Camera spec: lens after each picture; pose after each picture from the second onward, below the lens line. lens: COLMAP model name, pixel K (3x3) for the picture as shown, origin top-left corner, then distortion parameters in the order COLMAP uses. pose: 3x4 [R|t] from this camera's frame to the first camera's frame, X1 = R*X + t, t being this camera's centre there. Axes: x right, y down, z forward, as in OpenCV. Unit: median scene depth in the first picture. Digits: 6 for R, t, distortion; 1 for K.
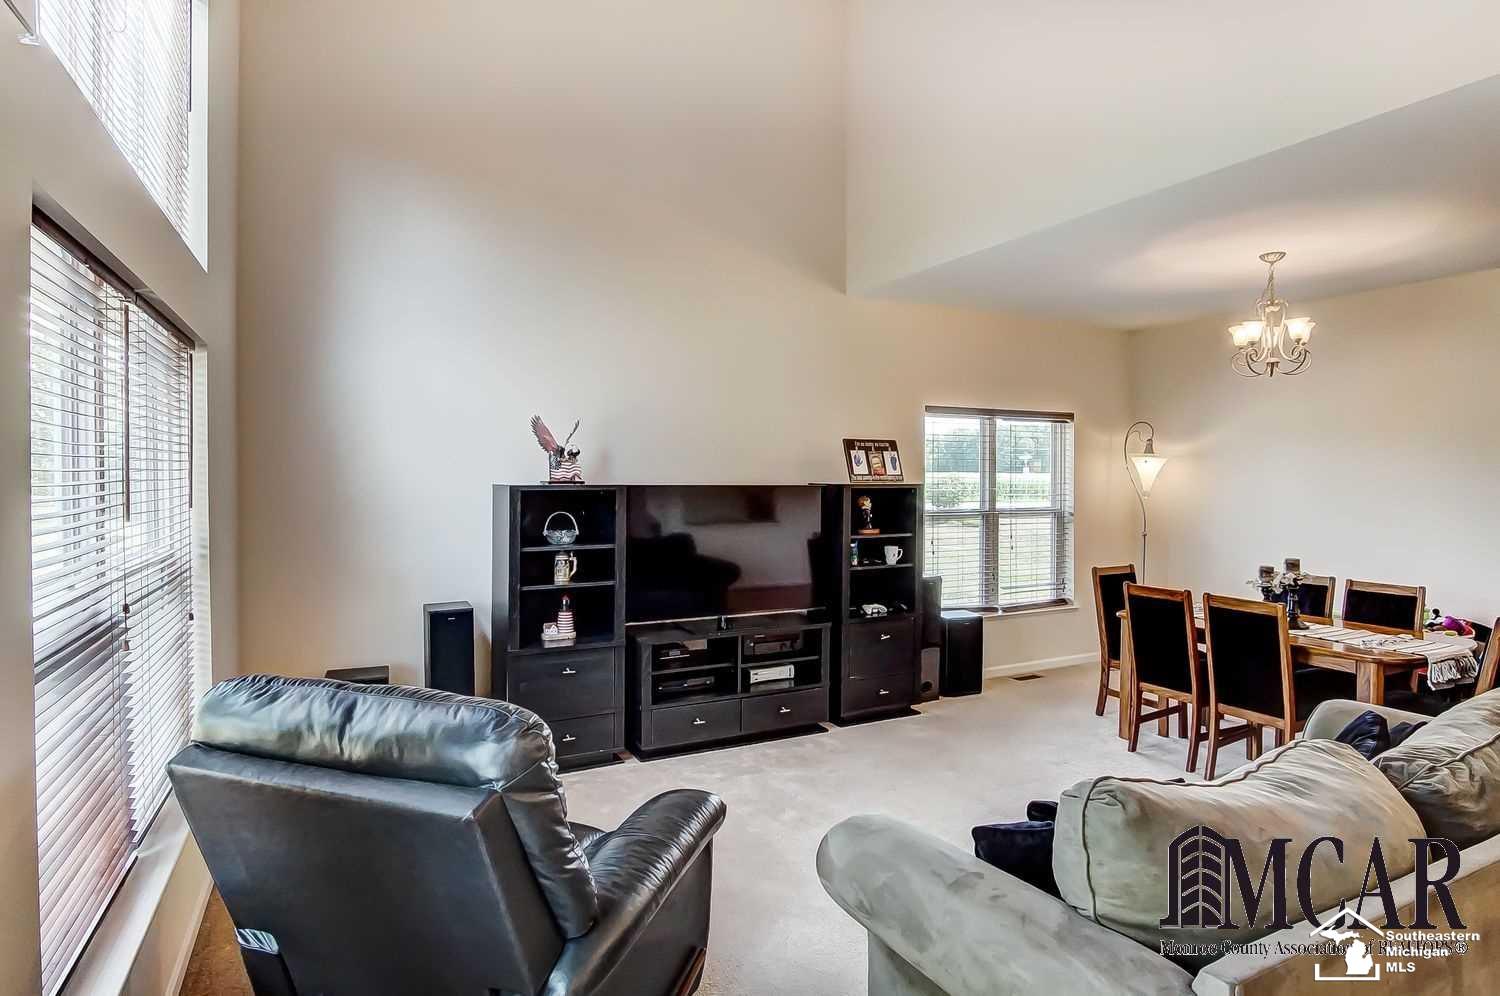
lens RADIAL K [[814.4, 0, 742.7], [0, 814.4, 491.7], [0, 0, 1]] dist [-0.013958, 0.000396]
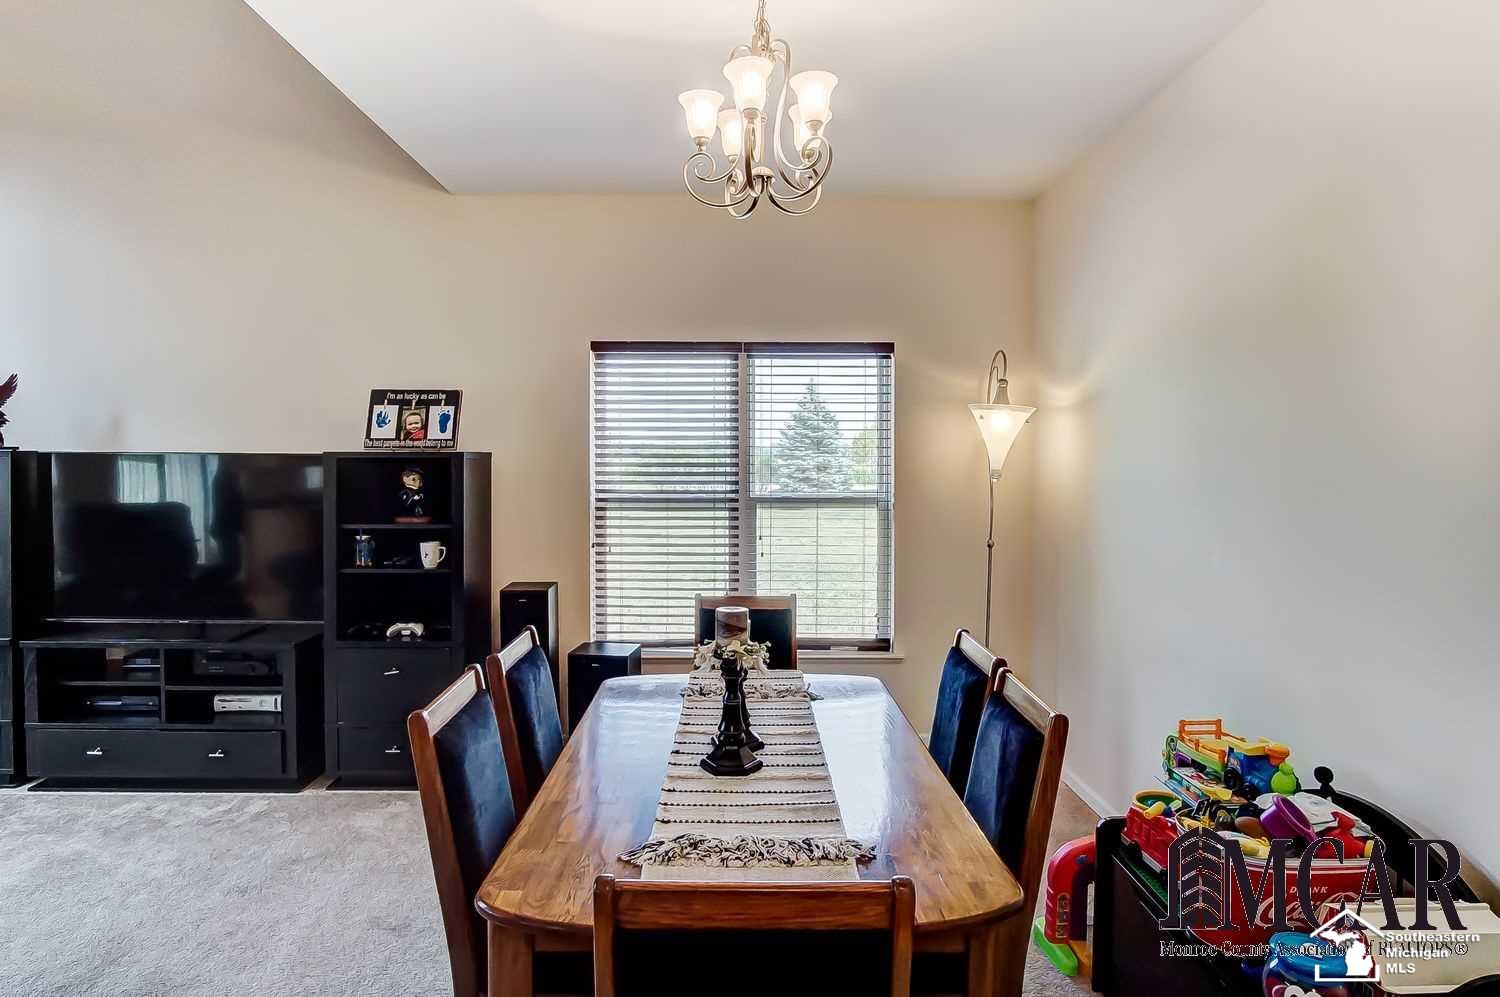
lens RADIAL K [[852.1, 0, 748.6], [0, 852.1, 462.1], [0, 0, 1]] dist [0.000286, -0.000197]
pose [[0.896618, 0.005322, -0.442773, 0.777372], [-0.010419, 0.999904, -0.009081, 0.002767], [0.442683, 0.012755, 0.896588, 0.480200]]
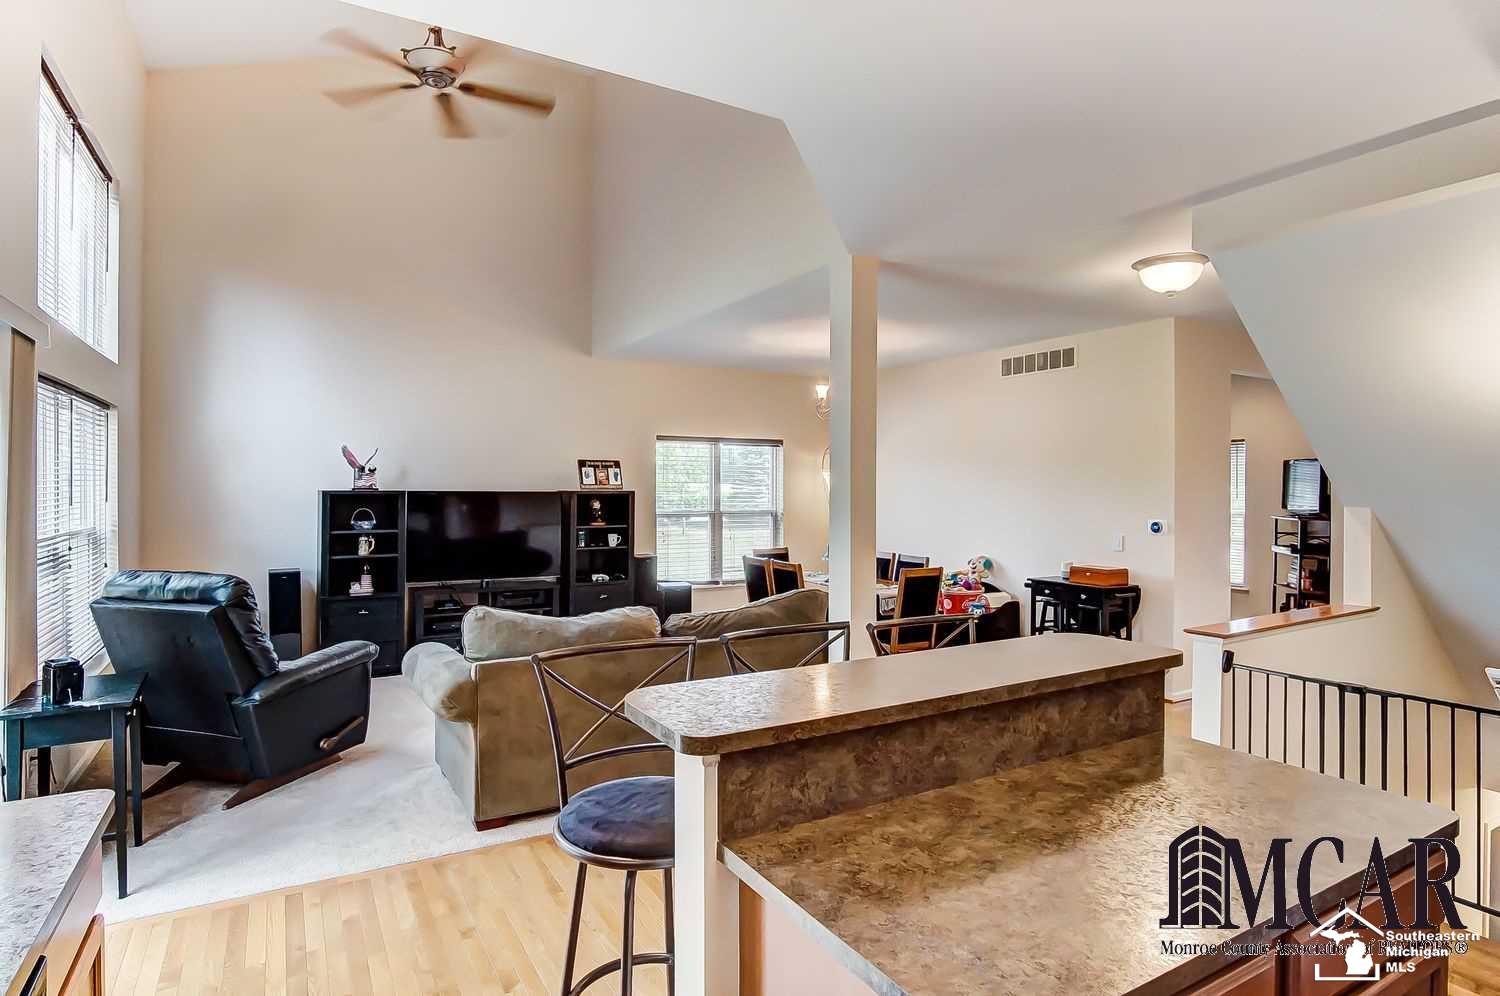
lens RADIAL K [[814.4, 0, 742.7], [0, 814.4, 491.7], [0, 0, 1]] dist [-0.013958, 0.000396]
pose [[0.998275, 0.002119, 0.058665, 0.339687], [-0.001334, 0.999909, -0.013423, 0.011391], [-0.058689, 0.013321, 0.998187, -0.474421]]
